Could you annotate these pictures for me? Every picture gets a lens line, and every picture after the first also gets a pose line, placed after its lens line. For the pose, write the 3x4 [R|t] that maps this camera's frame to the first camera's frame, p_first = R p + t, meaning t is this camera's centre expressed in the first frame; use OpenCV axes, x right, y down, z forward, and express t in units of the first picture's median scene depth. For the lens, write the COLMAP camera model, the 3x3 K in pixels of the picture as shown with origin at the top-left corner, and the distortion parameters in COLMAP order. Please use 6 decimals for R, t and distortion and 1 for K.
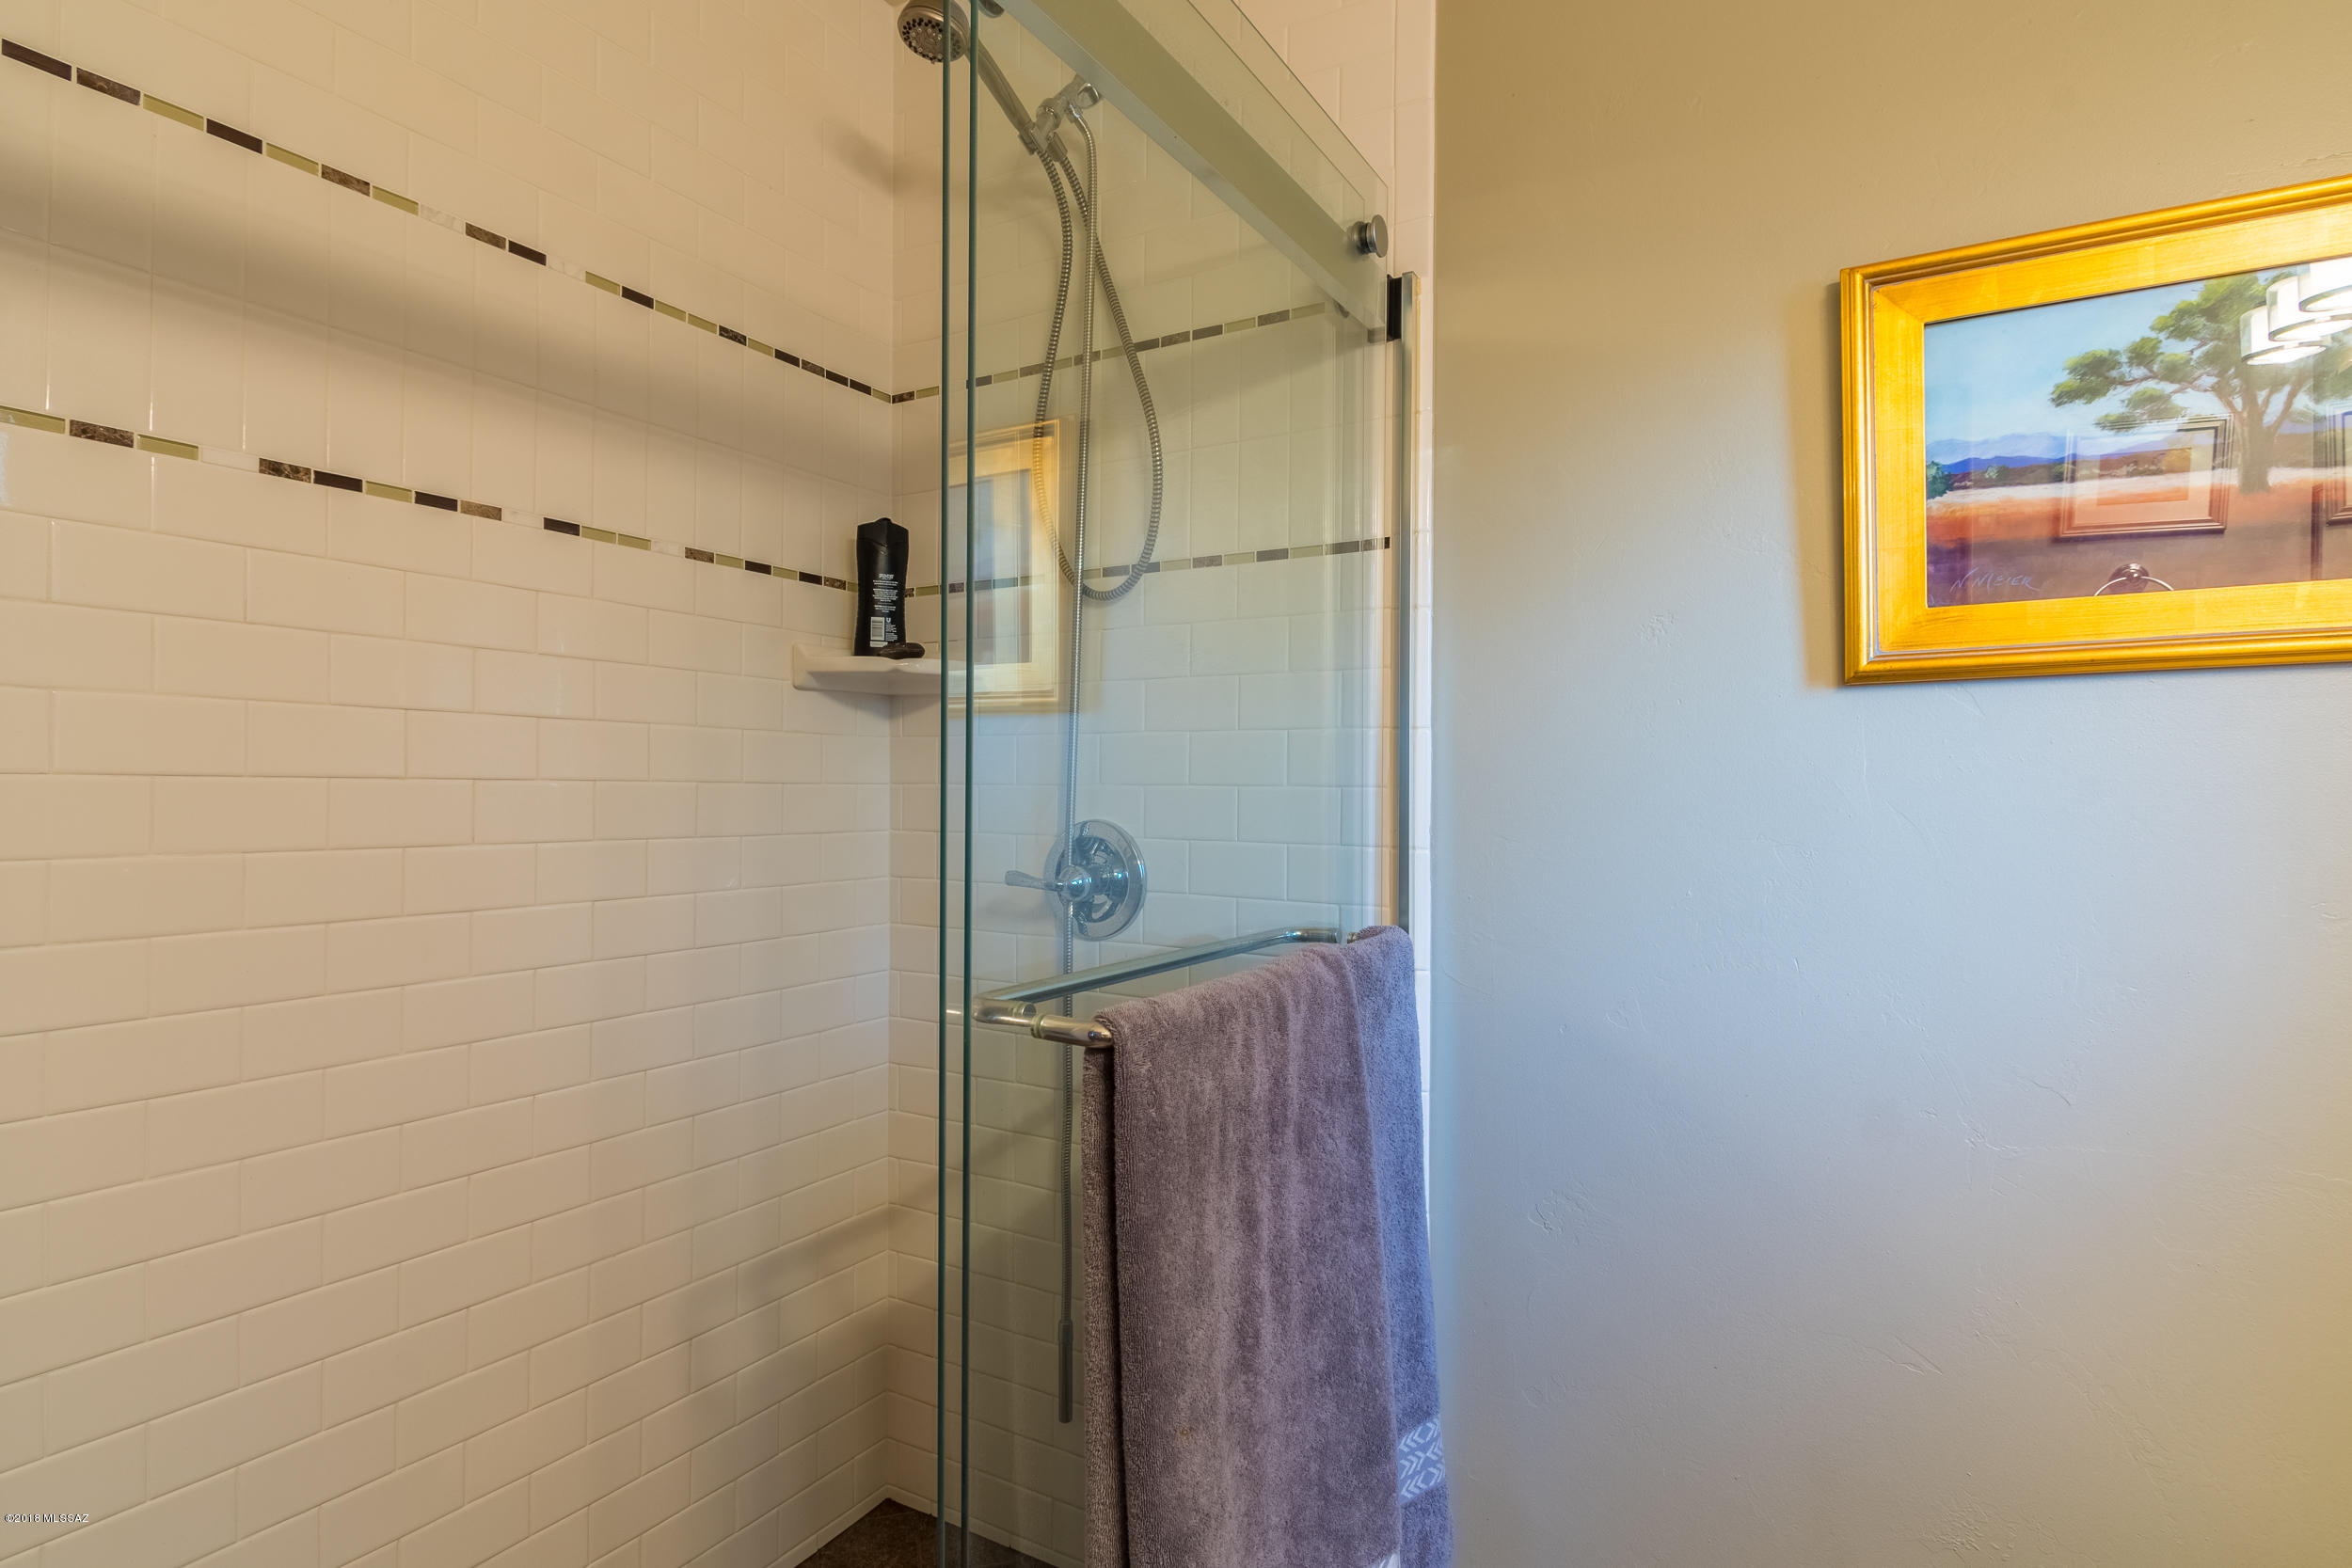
lens RADIAL K [[1223.6, 0, 1161.7], [0, 1223.6, 778.4], [0, 0, 1]] dist [0.000208, -0.003396]
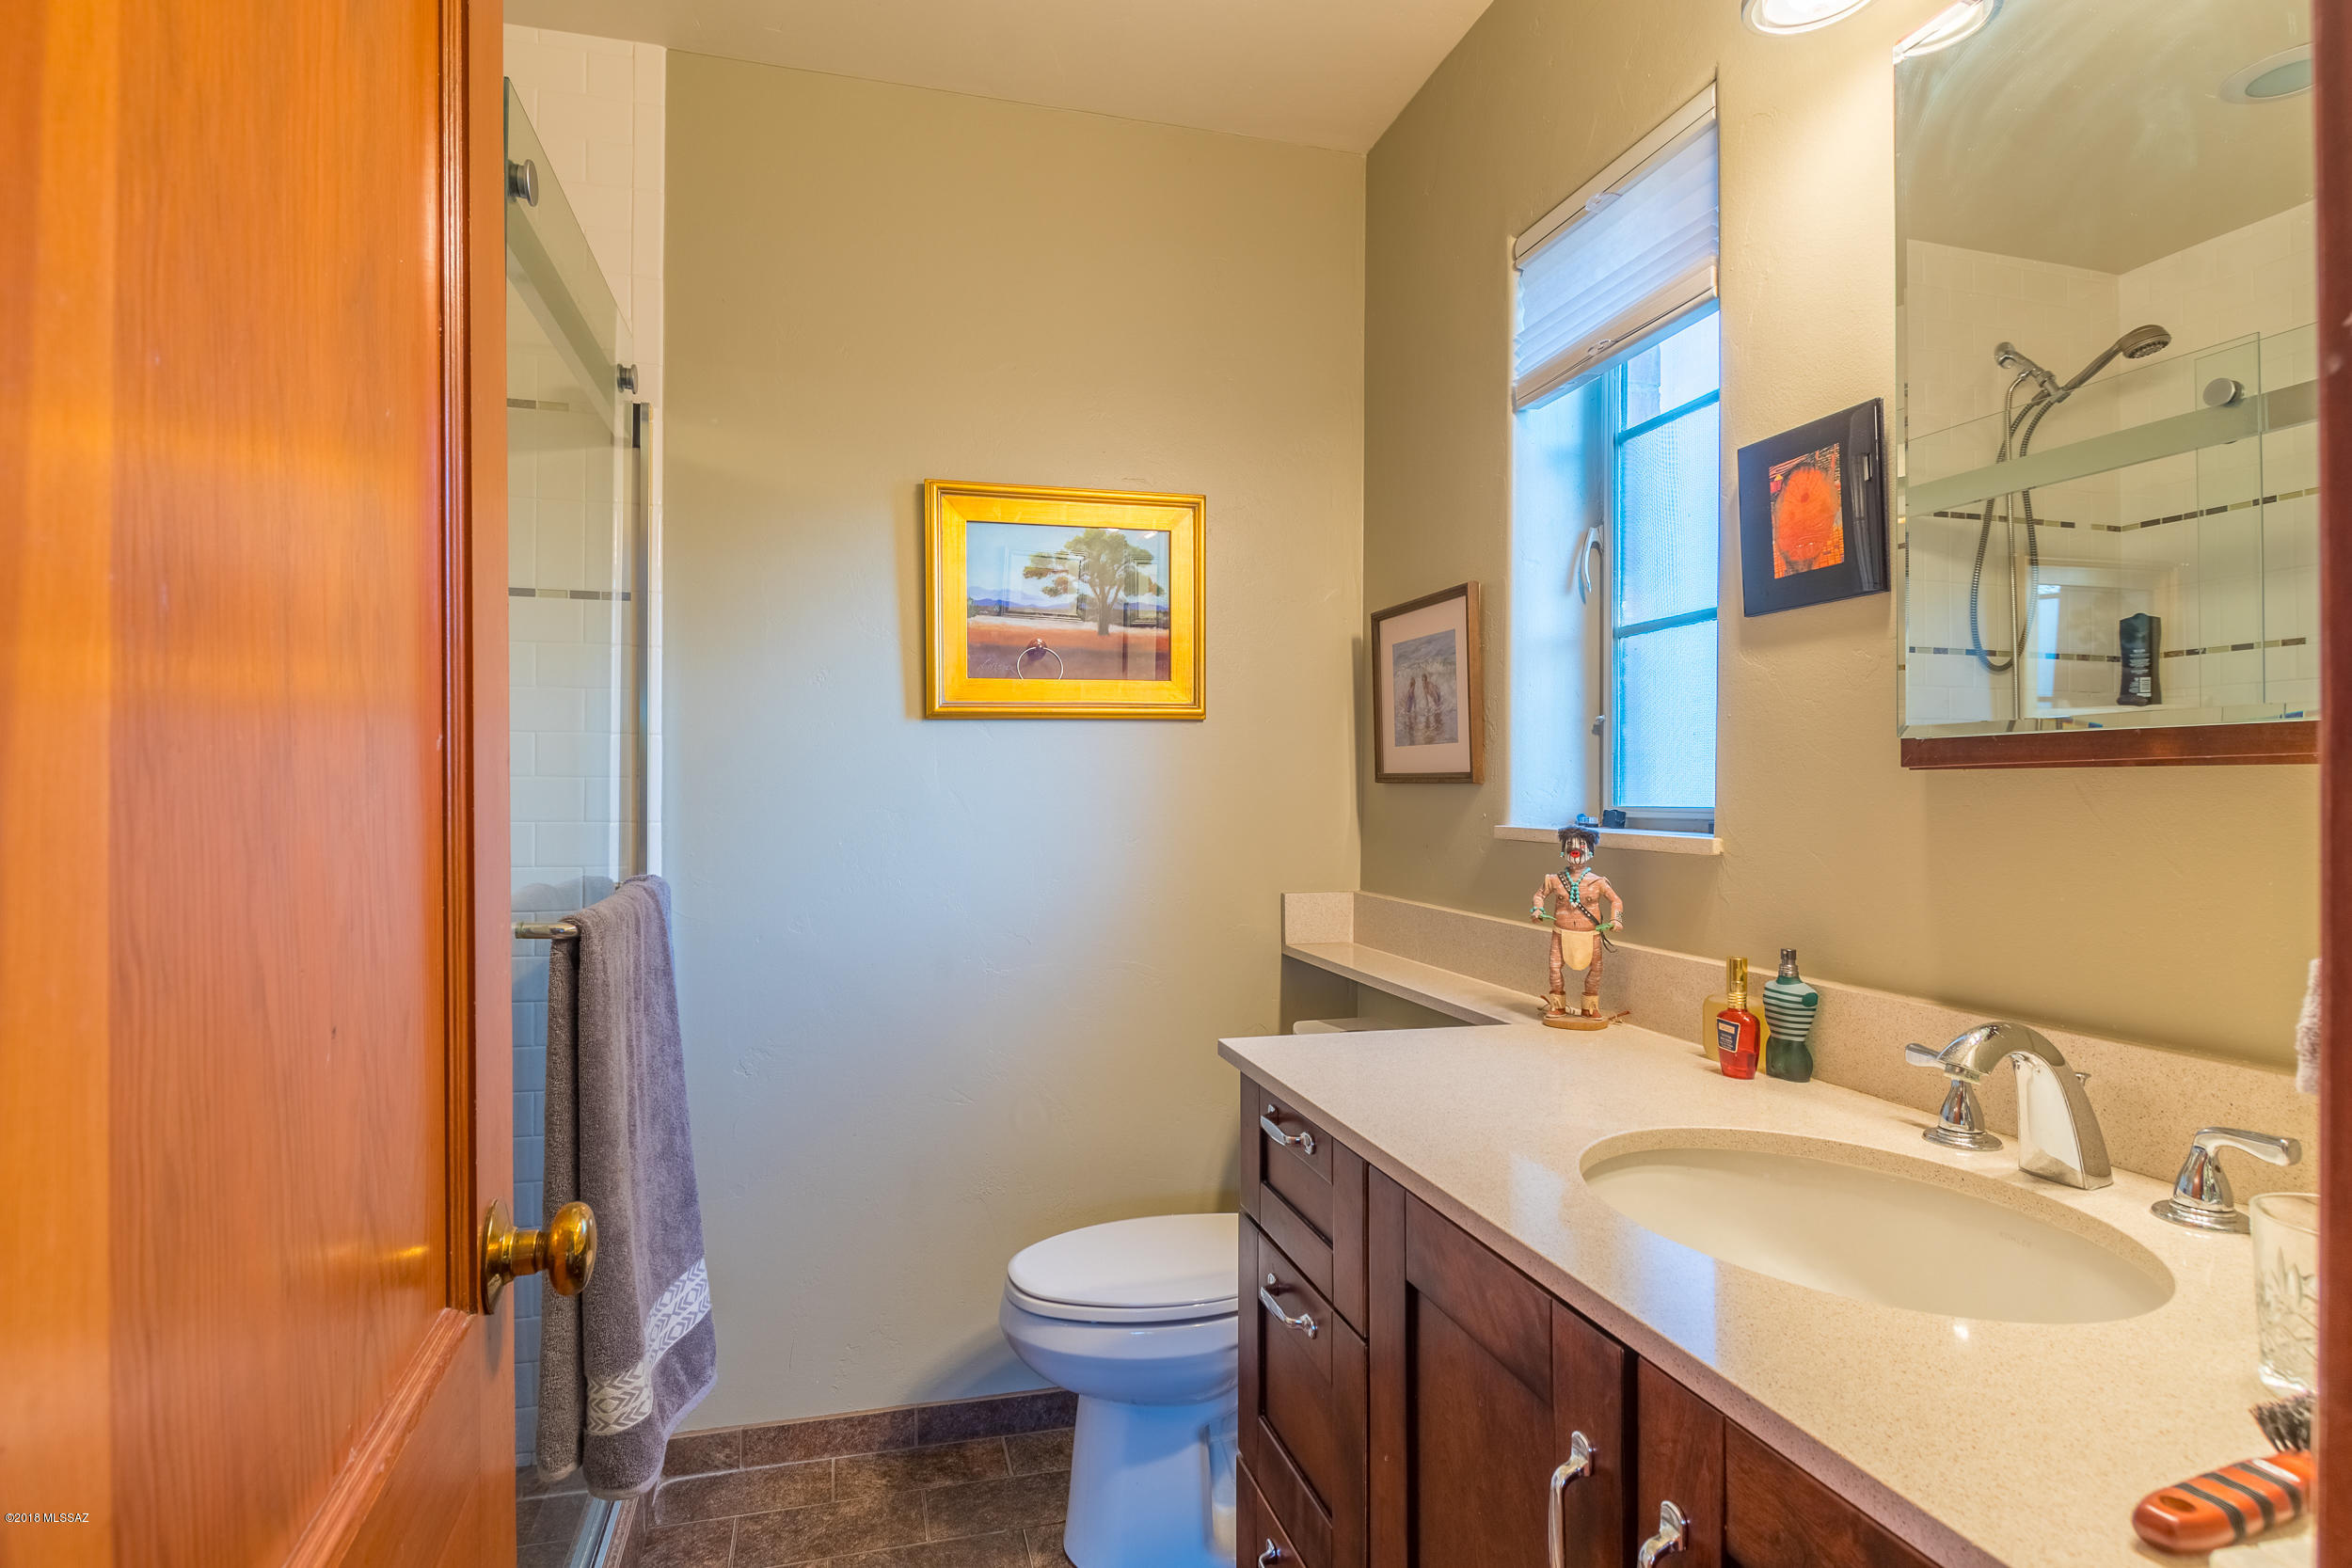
lens RADIAL K [[1223.6, 0, 1172.9], [0, 1223.6, 784.7], [0, 0, 1]] dist [0.000208, -0.003396]
pose [[0.690562, 0.002963, 0.723267, -0.484782], [-0.006114, 0.999980, 0.001740, 0.011982], [-0.723247, -0.005624, 0.690566, -0.479894]]
